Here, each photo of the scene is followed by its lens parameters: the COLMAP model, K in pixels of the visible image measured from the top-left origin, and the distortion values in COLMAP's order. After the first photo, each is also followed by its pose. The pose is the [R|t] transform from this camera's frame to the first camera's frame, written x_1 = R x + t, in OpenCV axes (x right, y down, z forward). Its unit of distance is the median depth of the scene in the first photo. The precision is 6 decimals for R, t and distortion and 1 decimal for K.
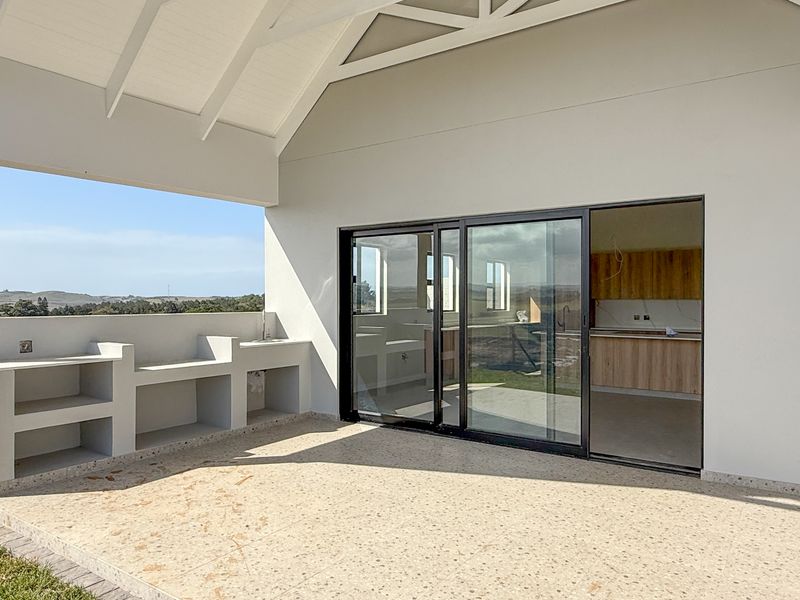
lens RADIAL K [[580.5, 0, 400.0], [0, 580.5, 300.0], [0, 0, 1]] dist [-0.000104, 0.003165]
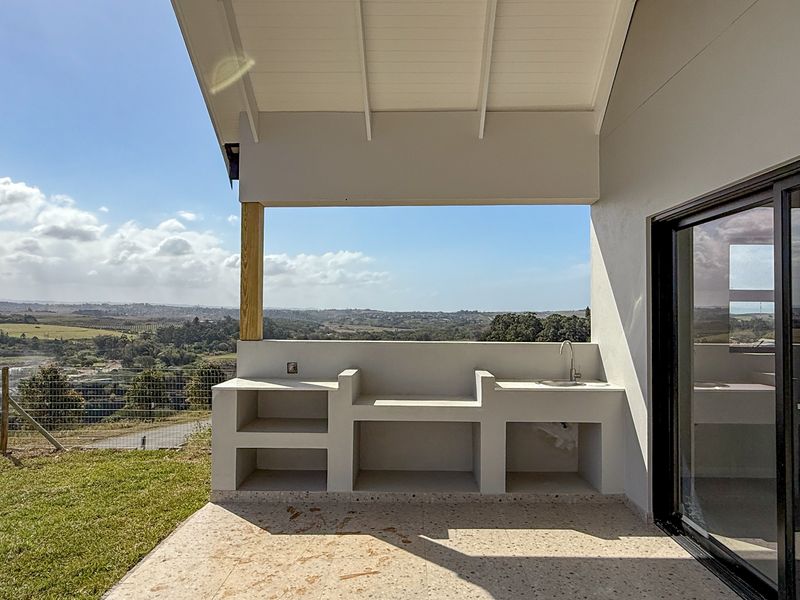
lens RADIAL K [[542.6, 0, 400.0], [0, 542.6, 300.0], [0, 0, 1]] dist [0.004039, 0.001022]
pose [[0.565138, -0.016948, -0.824822, 0.294185], [-0.008062, 0.999628, -0.026063, -0.020784], [0.824957, 0.021379, 0.564791, 0.553218]]
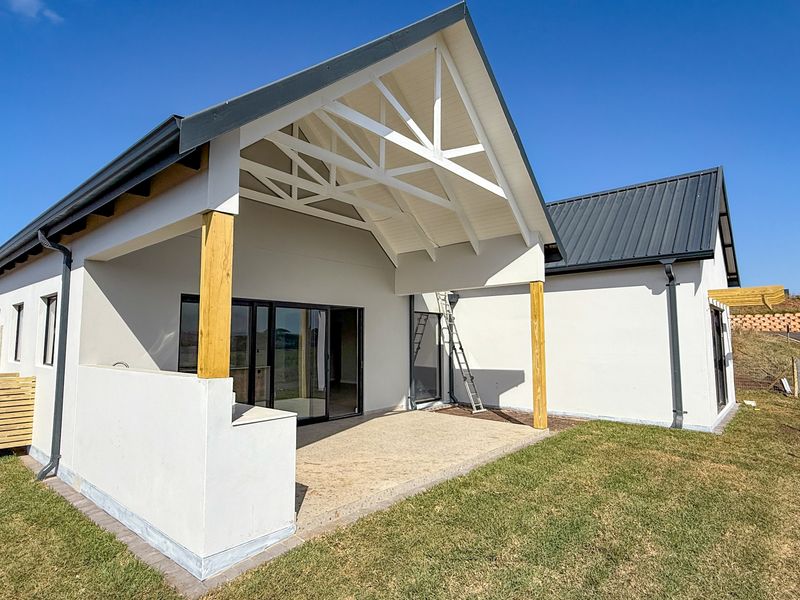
lens RADIAL K [[448.1, 0, 400.0], [0, 448.1, 300.0], [0, 0, 1]] dist [-0.001921, -0.000145]
pose [[0.092619, 0.089269, 0.991692, -1.306449], [0.005868, 0.995907, -0.090196, -0.024338], [-0.995684, 0.014174, 0.091716, 0.549175]]
